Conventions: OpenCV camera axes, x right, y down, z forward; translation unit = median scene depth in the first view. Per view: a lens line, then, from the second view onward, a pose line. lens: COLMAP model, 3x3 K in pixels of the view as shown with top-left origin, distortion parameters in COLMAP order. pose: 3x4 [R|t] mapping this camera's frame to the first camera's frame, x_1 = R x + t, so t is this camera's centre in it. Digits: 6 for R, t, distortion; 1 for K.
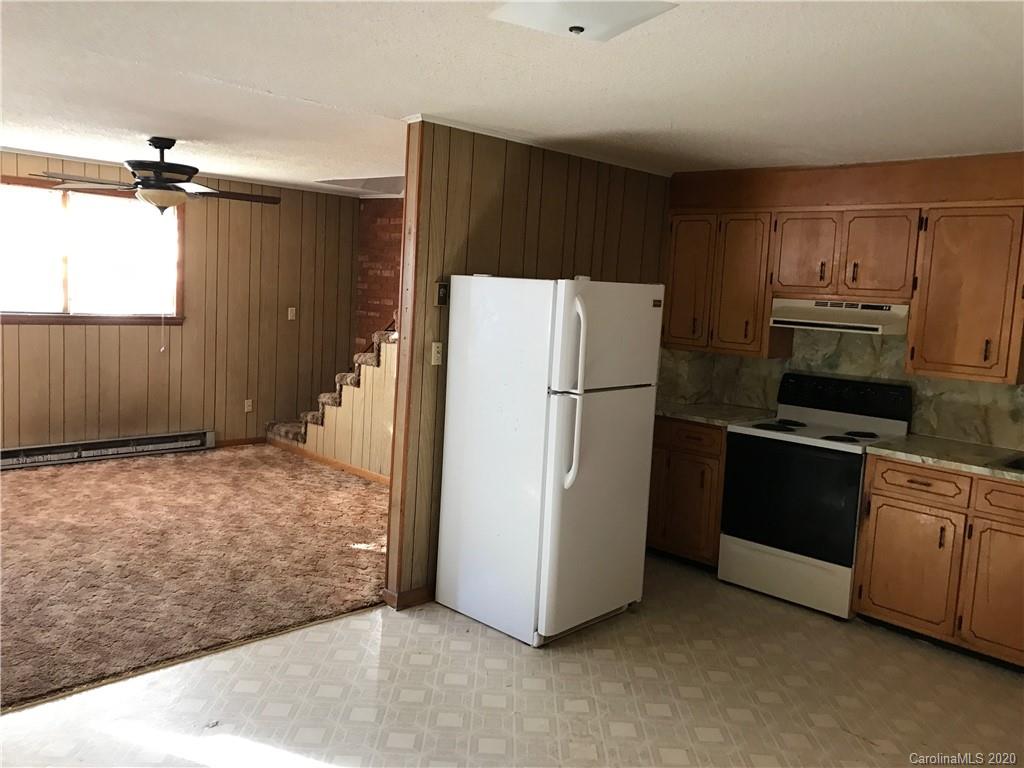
lens RADIAL K [[844.0, 0, 512.0], [0, 844.0, 384.0], [0, 0, 1]] dist [0.015287, 0.010103]
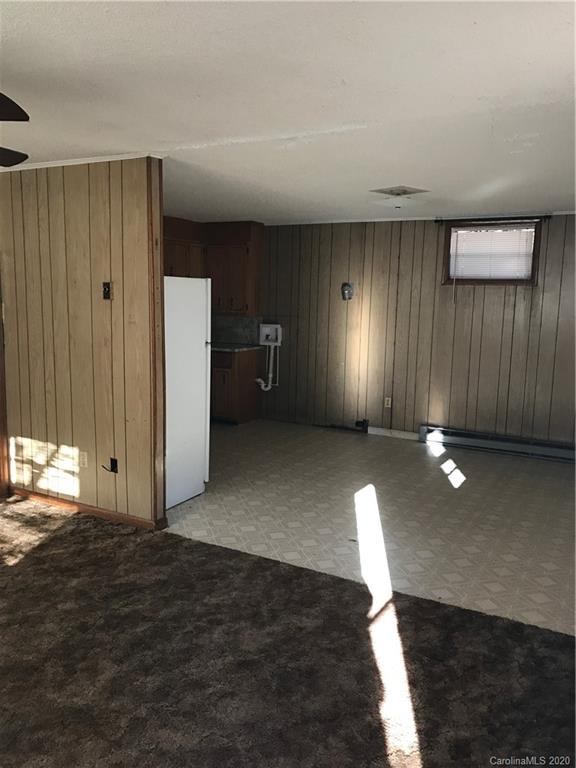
lens RADIAL K [[633.0, 0, 288.0], [0, 633.0, 384.0], [0, 0, 1]] dist [0.015287, 0.010103]
pose [[-0.288513, -0.200019, 0.936351, -0.959752], [0.074245, 0.970318, 0.230152, -0.152361], [-0.954593, 0.135921, -0.265099, 0.922265]]
